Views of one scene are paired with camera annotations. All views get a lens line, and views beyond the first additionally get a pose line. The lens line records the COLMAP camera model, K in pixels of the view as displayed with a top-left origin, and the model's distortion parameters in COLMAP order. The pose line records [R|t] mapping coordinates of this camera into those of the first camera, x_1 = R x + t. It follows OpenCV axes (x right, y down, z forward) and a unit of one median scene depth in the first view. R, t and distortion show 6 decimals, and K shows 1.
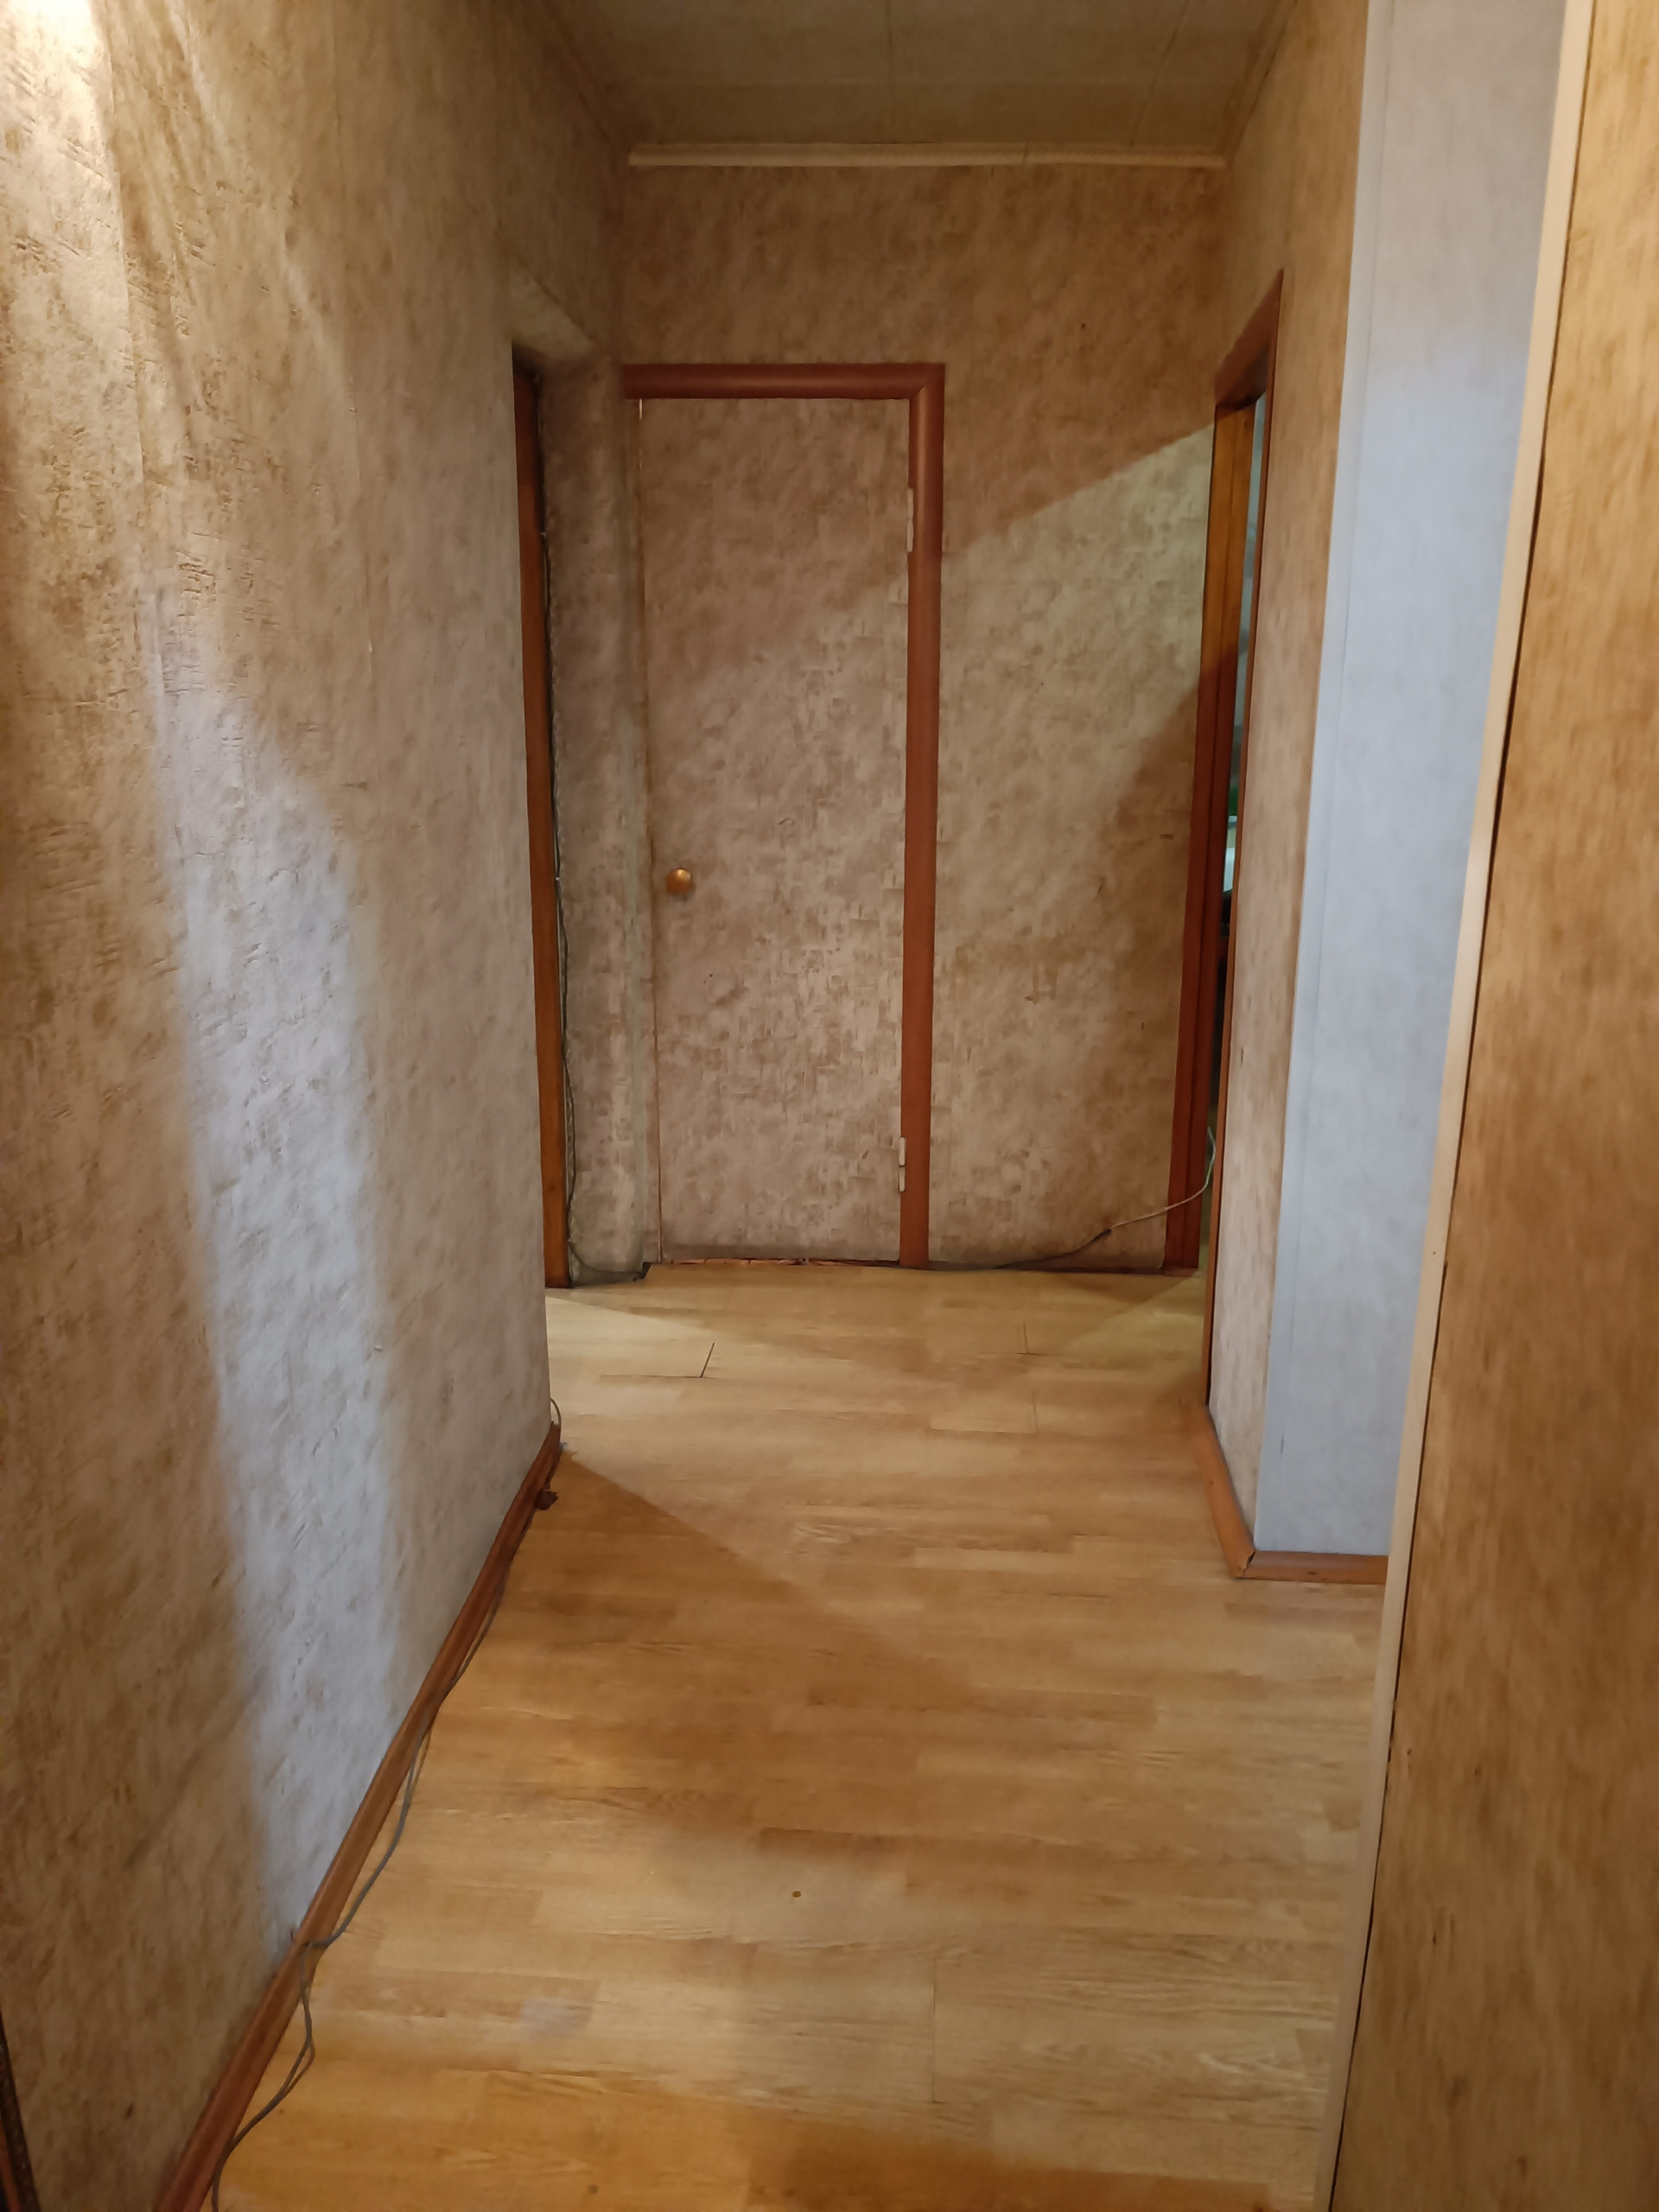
lens RADIAL K [[1574.3, 0, 827.7], [0, 1574.3, 1100.7], [0, 0, 1]] dist [-0.007296, -0.002402]
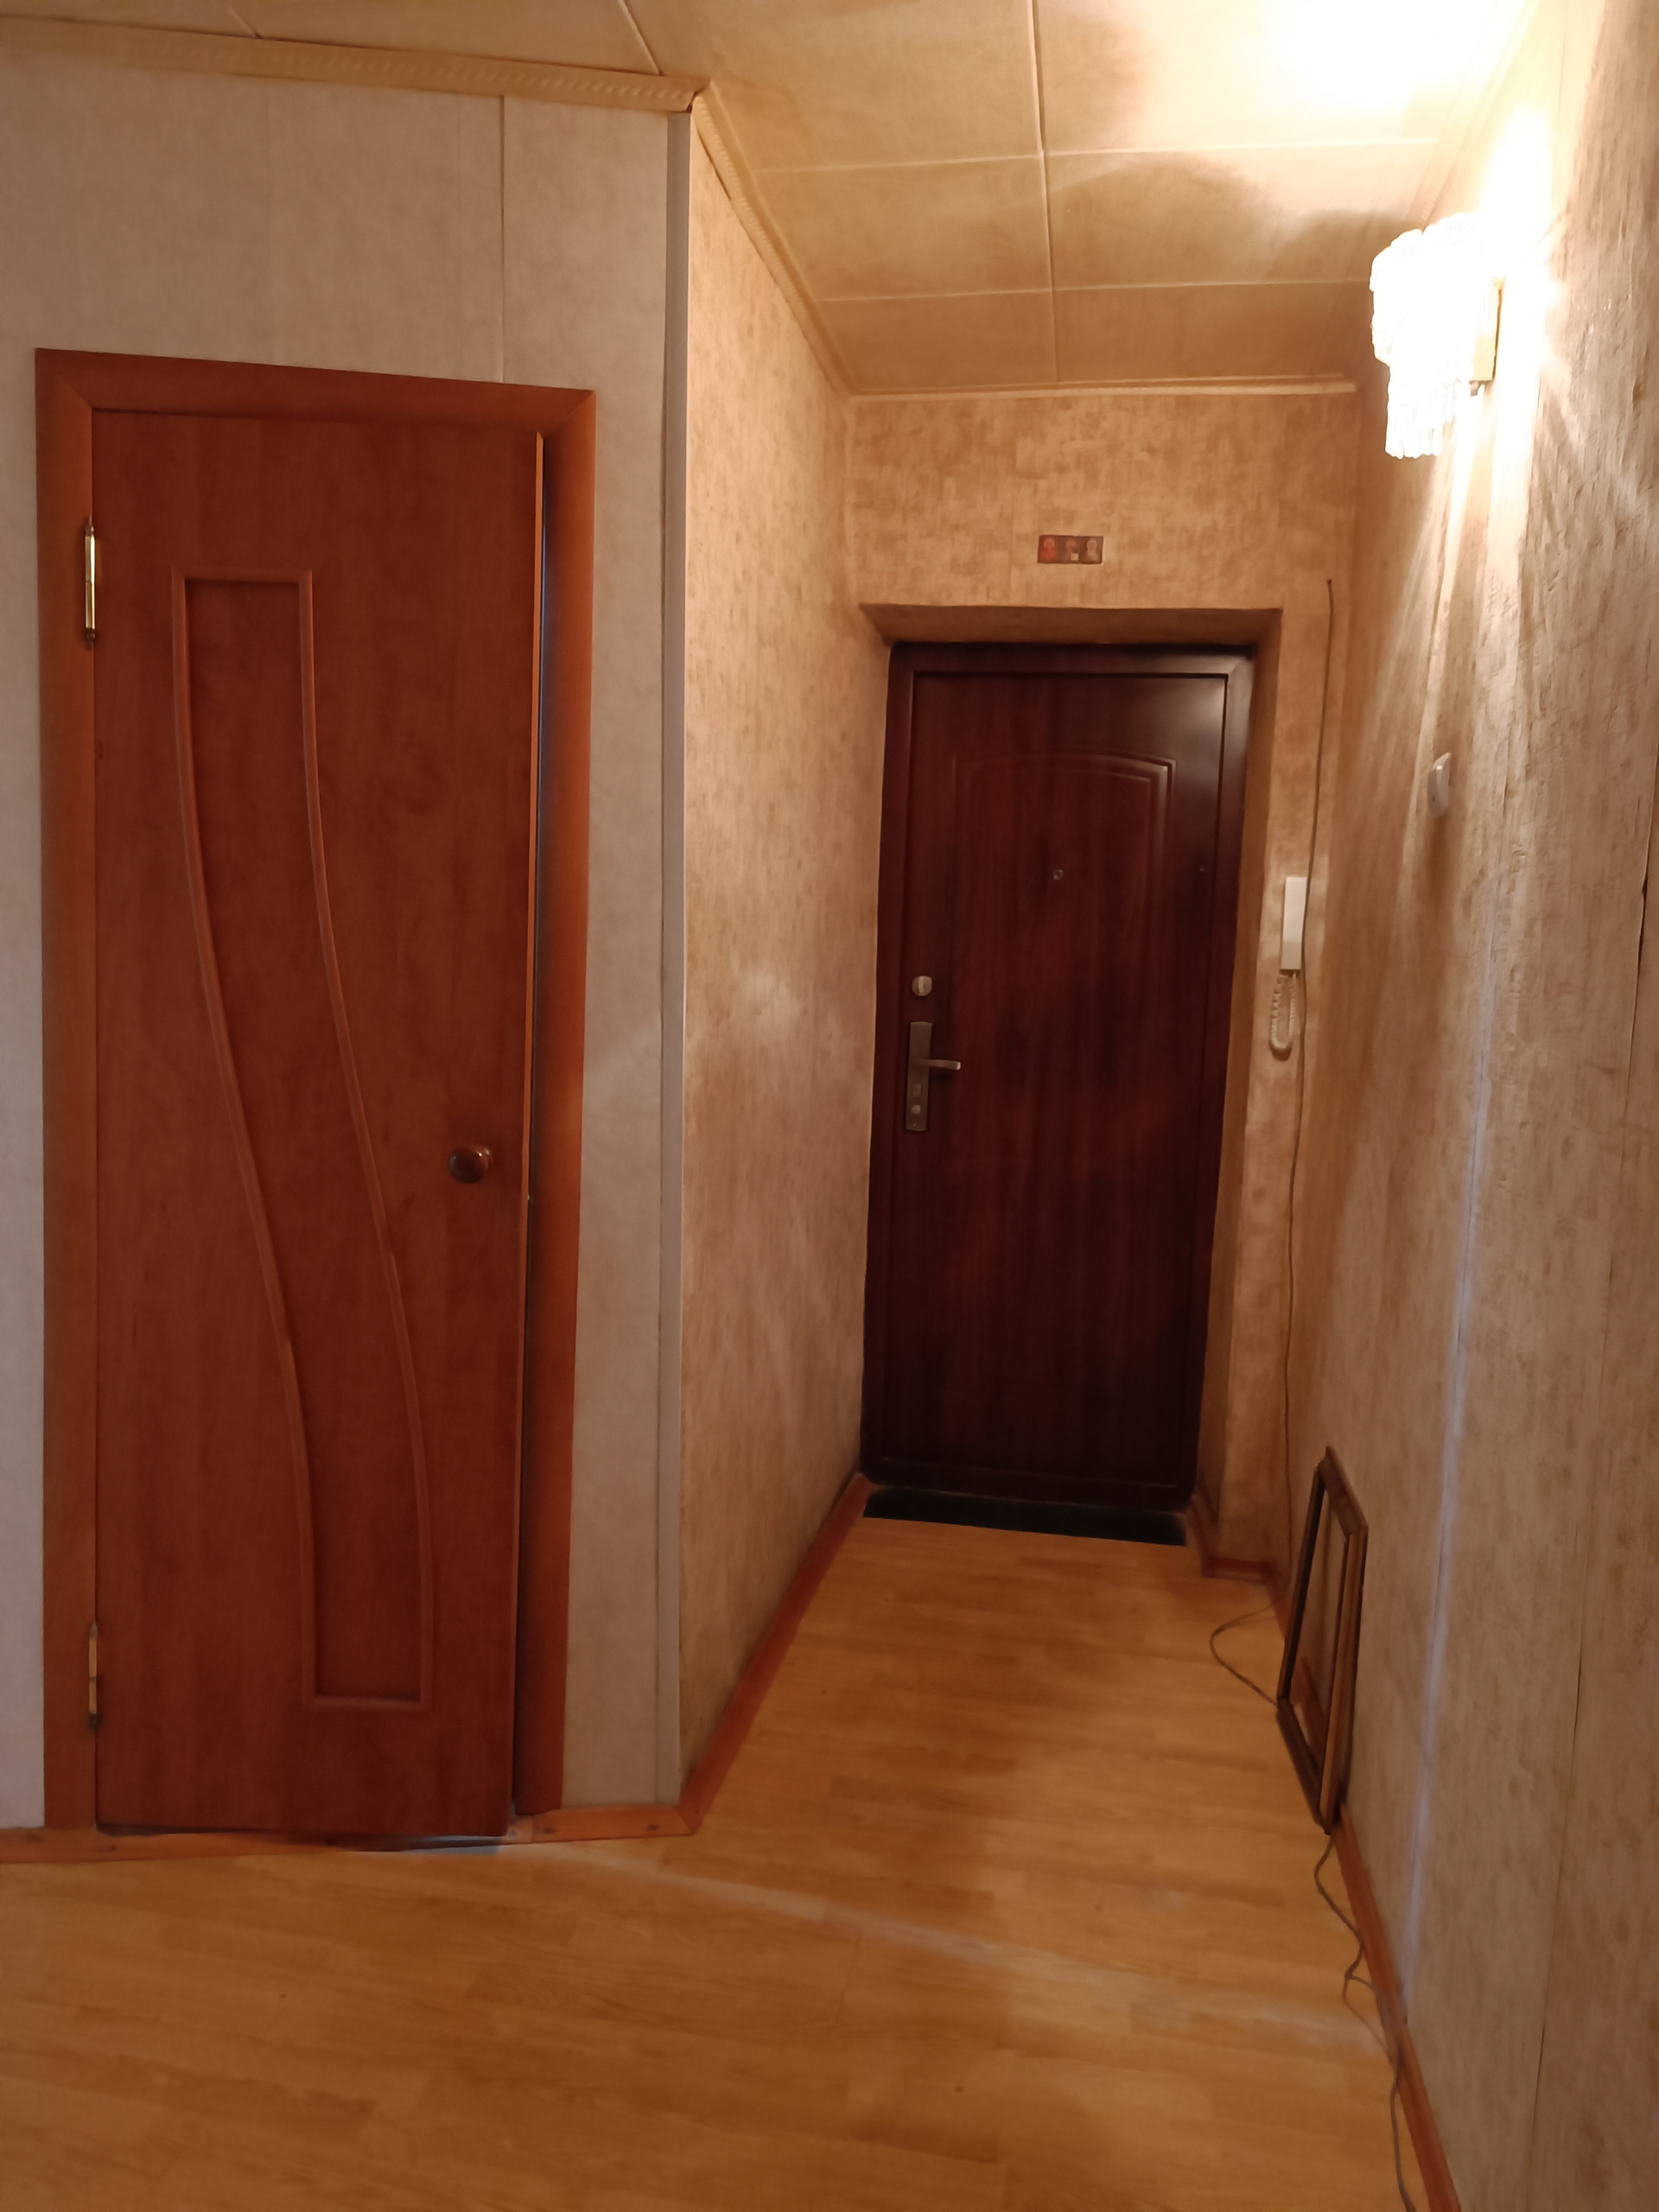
lens RADIAL K [[1574.3, 0, 830.3], [0, 1574.3, 1115.6], [0, 0, 1]] dist [-0.007296, -0.002402]
pose [[-0.992927, -0.058328, 0.103406, -0.005614], [-0.018728, 0.937038, 0.348726, -0.465291], [-0.117236, 0.344323, -0.931503, 1.874294]]
